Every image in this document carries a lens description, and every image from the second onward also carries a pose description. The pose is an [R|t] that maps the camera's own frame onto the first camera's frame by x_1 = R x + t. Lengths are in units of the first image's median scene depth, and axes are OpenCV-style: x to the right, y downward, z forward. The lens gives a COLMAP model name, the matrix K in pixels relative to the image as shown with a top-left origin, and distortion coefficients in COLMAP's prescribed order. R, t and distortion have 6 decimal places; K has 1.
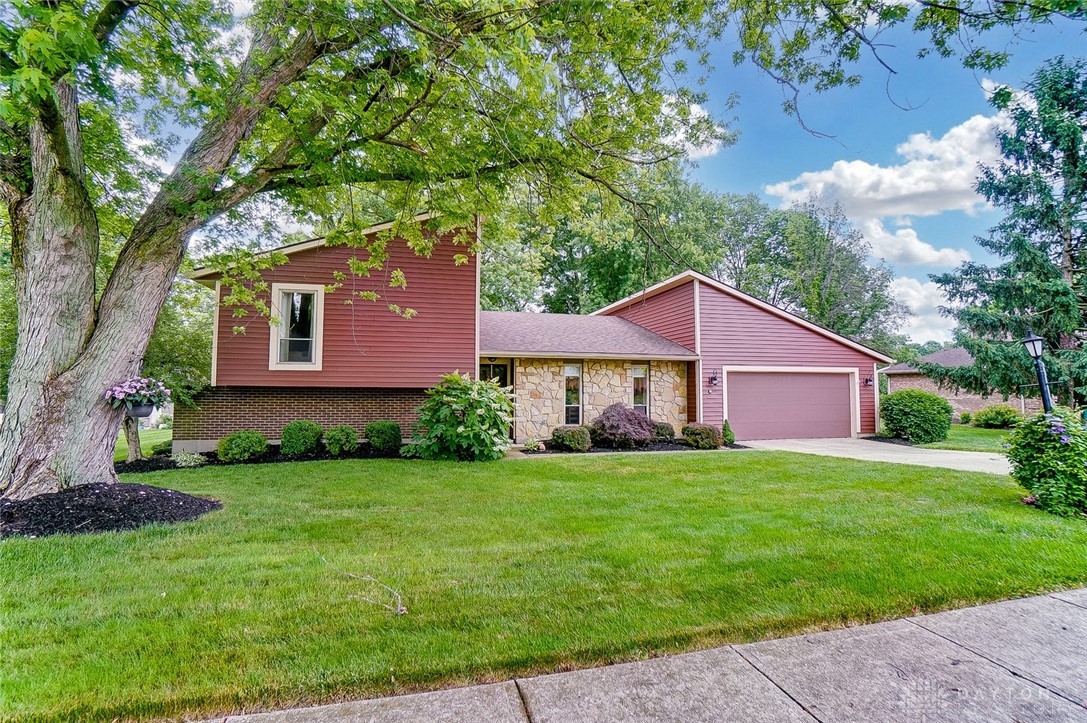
lens RADIAL K [[467.0, 0, 543.5], [0, 467.0, 361.5], [0, 0, 1]] dist [-0.011750, -0.000106]
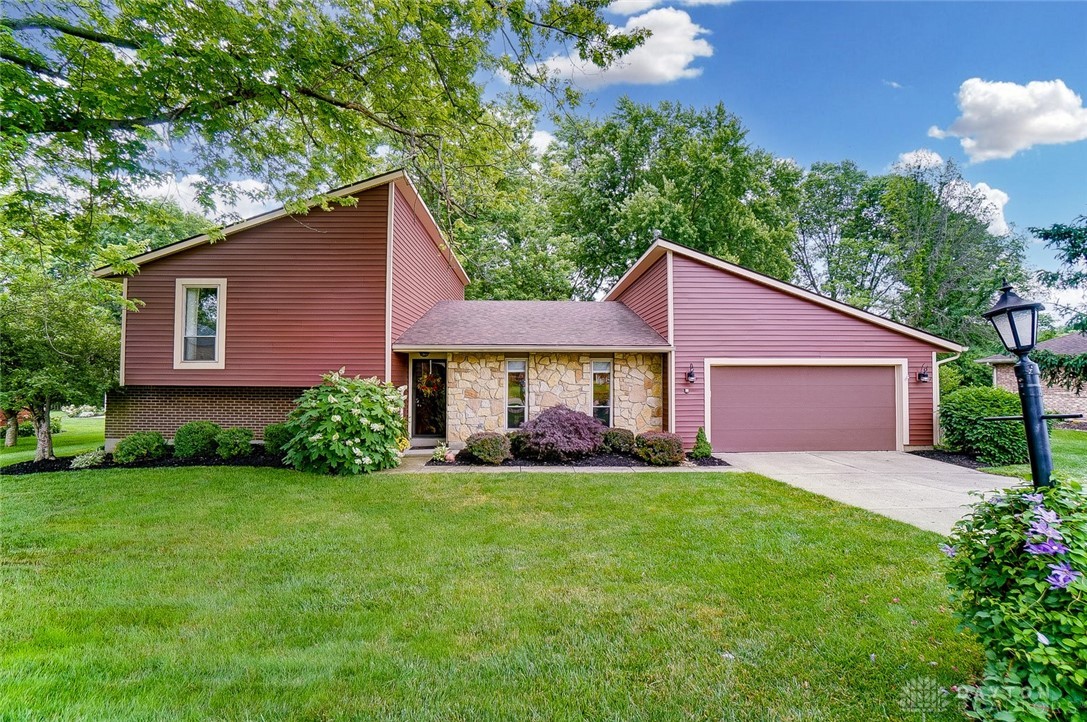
lens RADIAL K [[451.4, 0, 542.4], [0, 451.4, 366.5], [0, 0, 1]] dist [-0.029394, 0.011274]
pose [[0.979002, -0.006509, -0.203744, 0.272829], [0.013235, 0.999411, 0.031666, -0.004925], [0.203418, -0.033698, 0.978512, 0.195695]]
